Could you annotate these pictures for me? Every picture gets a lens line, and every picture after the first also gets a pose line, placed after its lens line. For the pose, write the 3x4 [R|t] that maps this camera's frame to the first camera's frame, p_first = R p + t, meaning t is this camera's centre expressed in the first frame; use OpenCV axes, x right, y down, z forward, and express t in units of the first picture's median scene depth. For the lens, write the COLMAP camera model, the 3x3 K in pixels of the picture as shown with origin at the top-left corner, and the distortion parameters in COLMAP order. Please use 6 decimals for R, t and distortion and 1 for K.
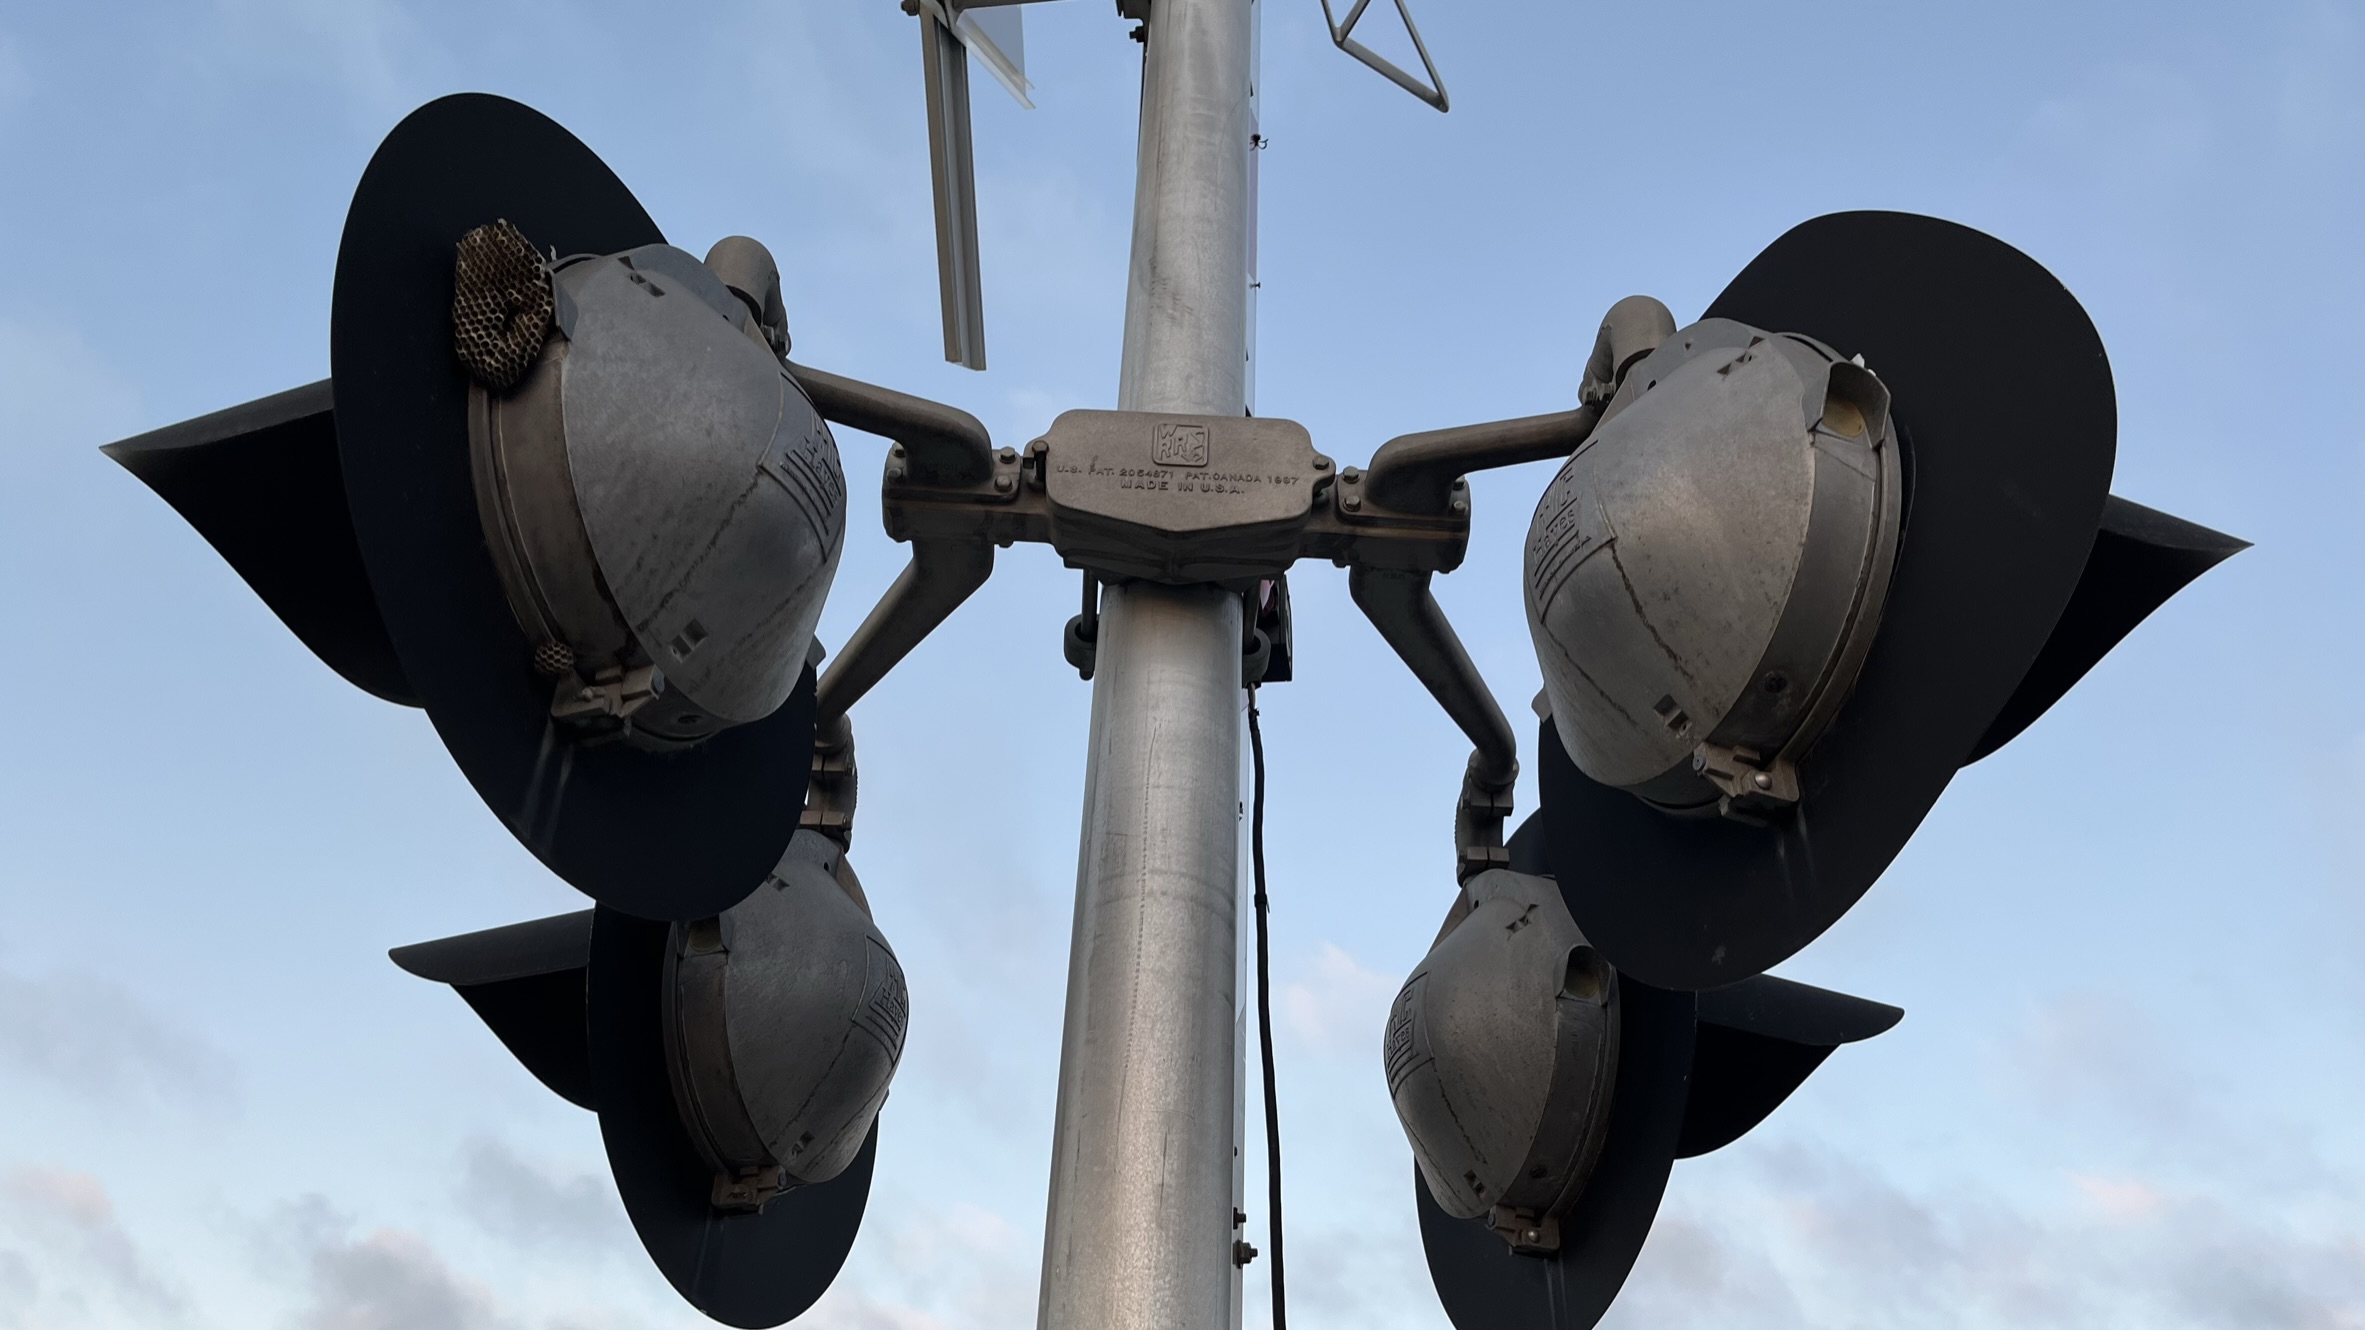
lens RADIAL K [[1759.9, 0, 1183.1], [0, 1759.9, 644.1], [0, 0, 1]] dist [0.106296, -0.110400]
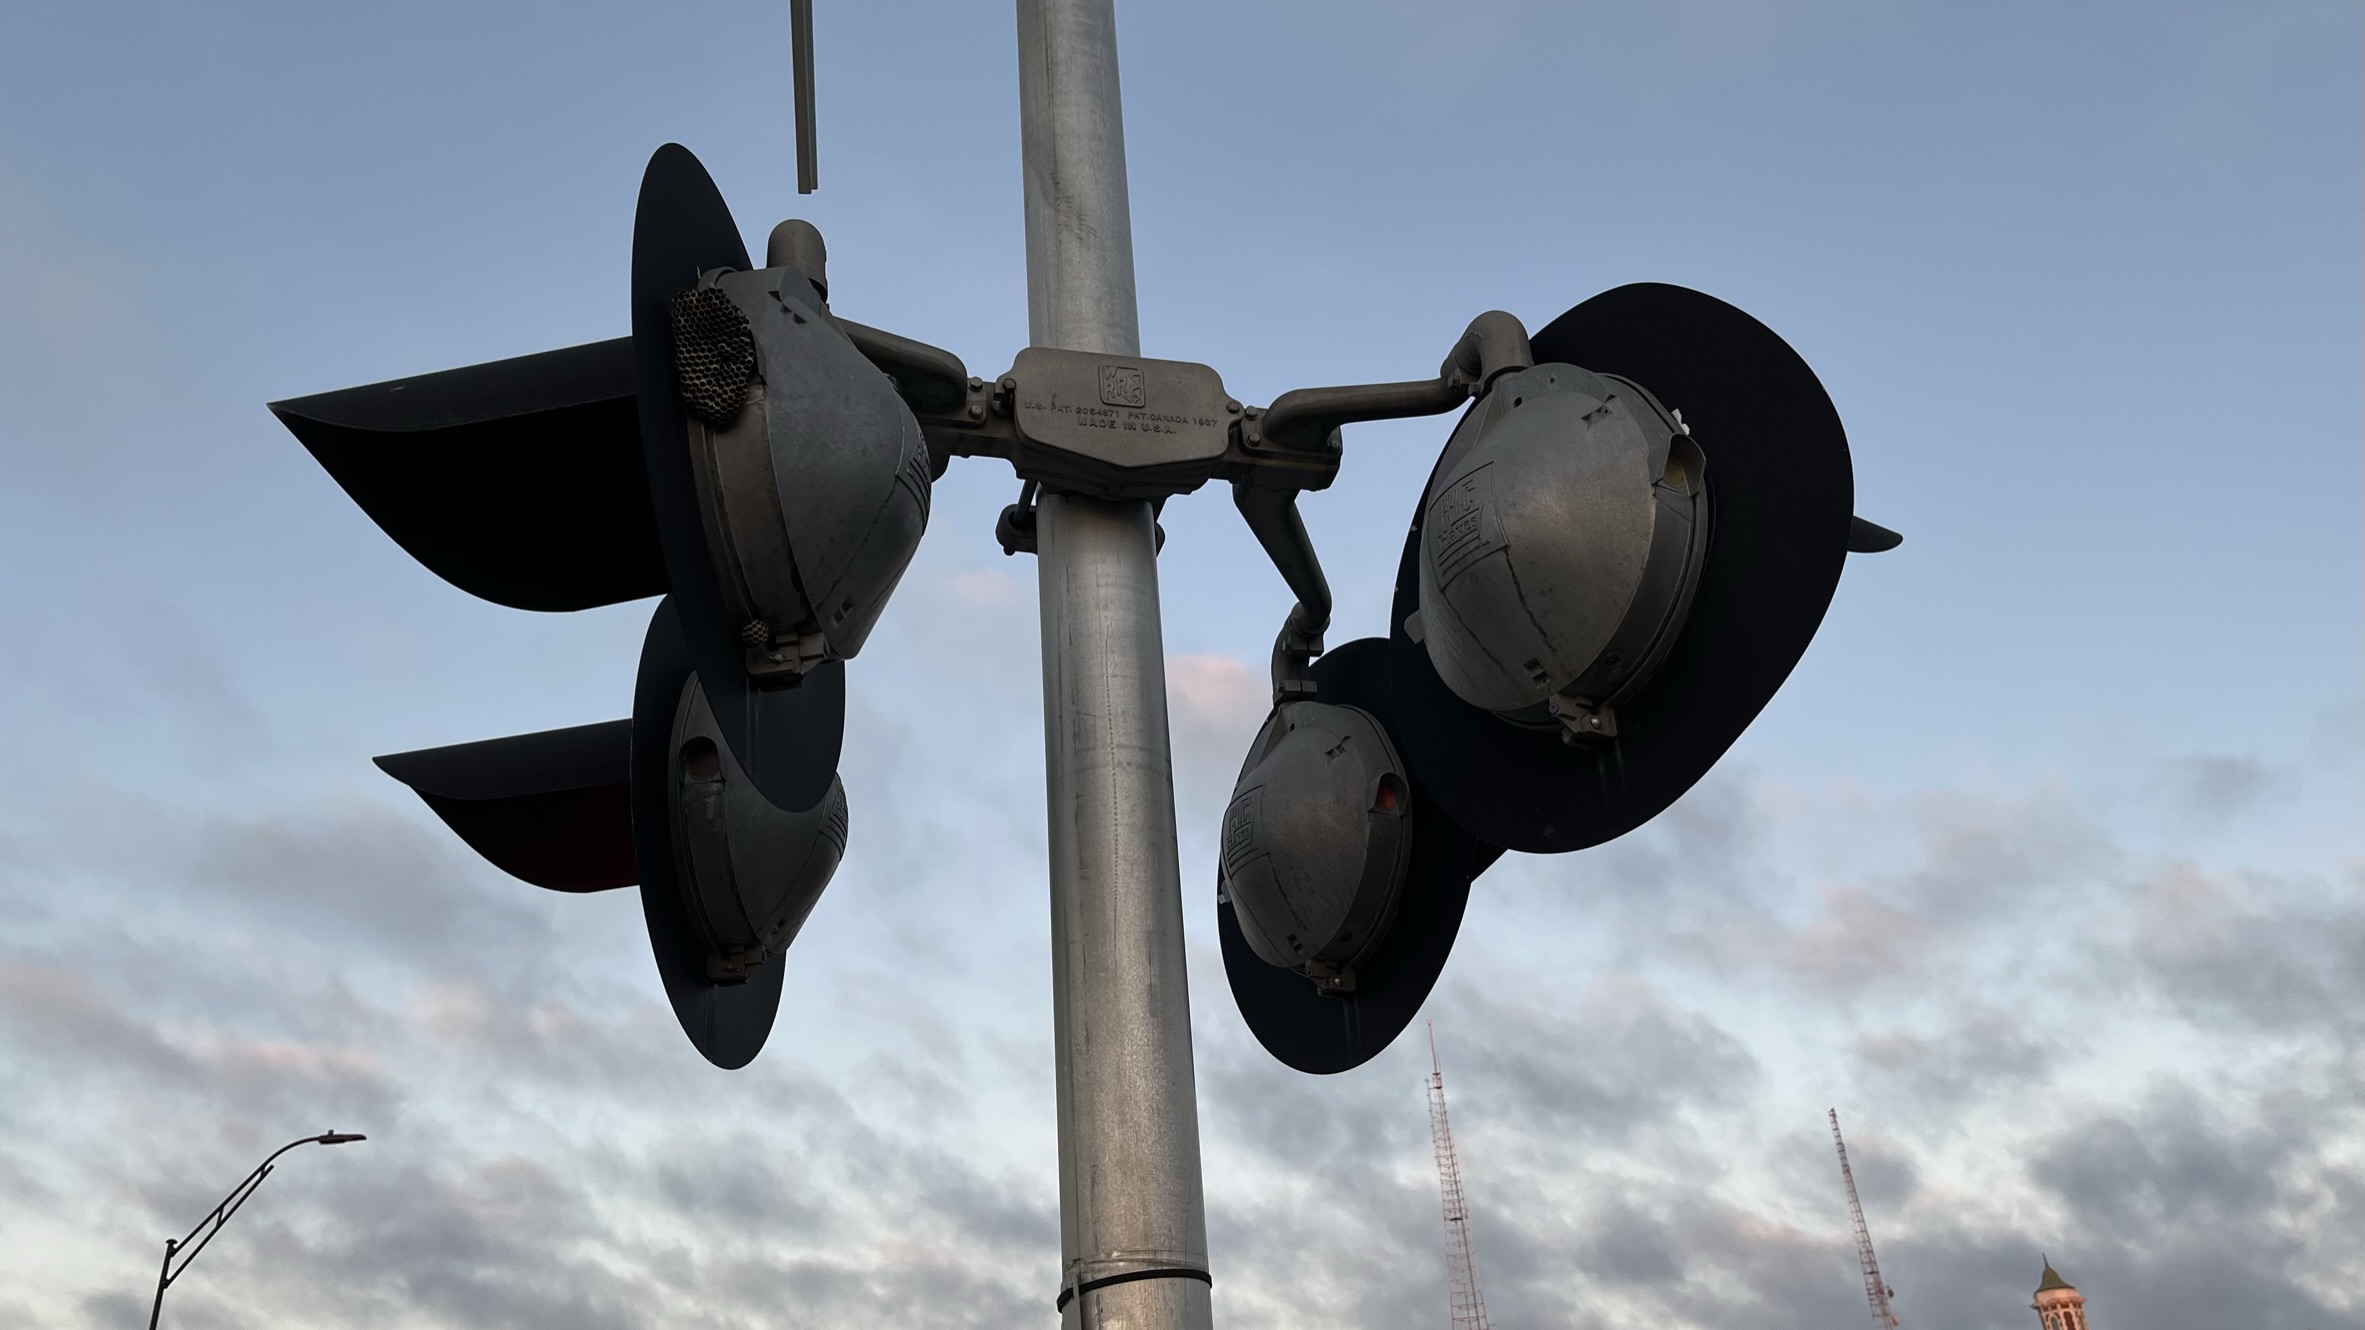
lens RADIAL K [[1700.4, 0, 1188.3], [0, 1700.4, 659.0], [0, 0, 1]] dist [0.143823, -0.185237]
pose [[0.976861, 0.015568, 0.213307, -0.226240], [-0.055317, 0.981802, 0.181675, -0.159022], [-0.206597, -0.189271, 0.959945, -0.201114]]
